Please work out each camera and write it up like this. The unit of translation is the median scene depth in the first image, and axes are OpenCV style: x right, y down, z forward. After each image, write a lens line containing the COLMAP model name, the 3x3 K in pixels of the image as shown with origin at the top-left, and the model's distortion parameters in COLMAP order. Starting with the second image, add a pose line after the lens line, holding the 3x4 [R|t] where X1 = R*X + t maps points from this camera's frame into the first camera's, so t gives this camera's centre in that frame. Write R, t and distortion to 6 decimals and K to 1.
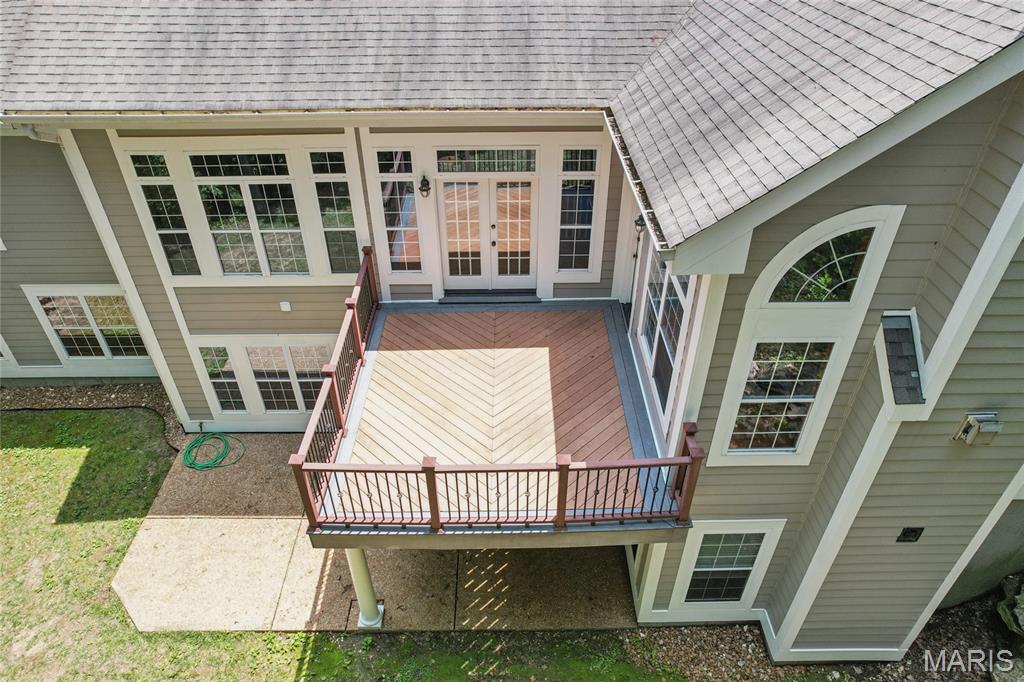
lens RADIAL K [[653.2, 0, 512.0], [0, 653.2, 341.0], [0, 0, 1]] dist [0.021065, 0.000361]
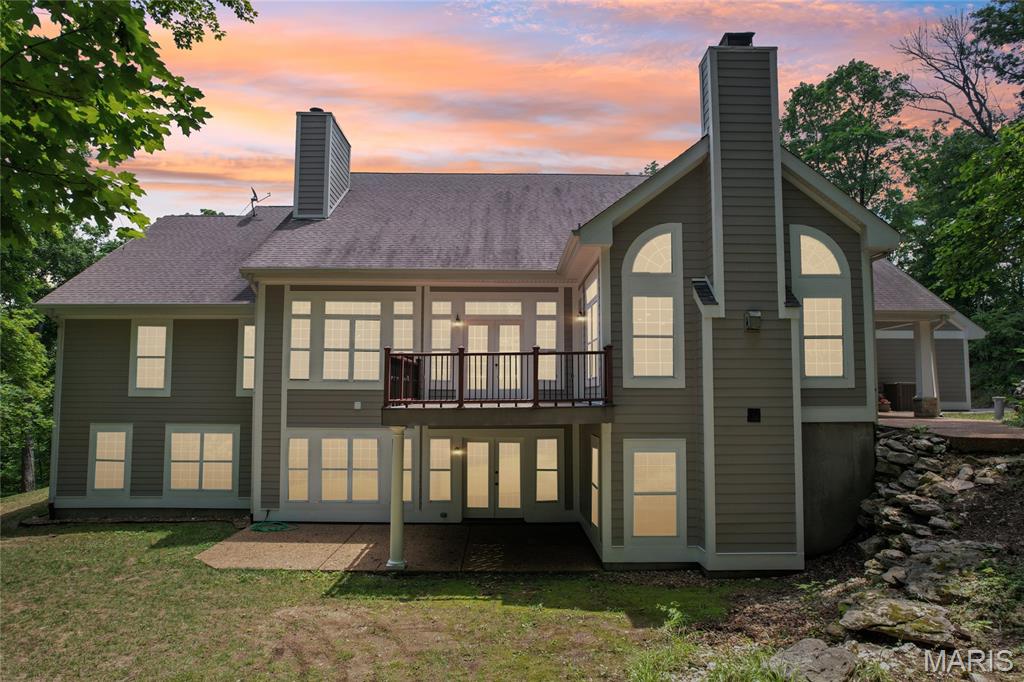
lens RADIAL K [[653.2, 0, 512.0], [0, 653.2, 341.0], [0, 0, 1]] dist [0.021065, 0.000361]
pose [[0.999977, 0.005810, -0.003471, 0.015305], [-0.006656, 0.751099, -0.660156, 1.113002], [-0.001228, 0.660164, 0.751120, -0.298818]]
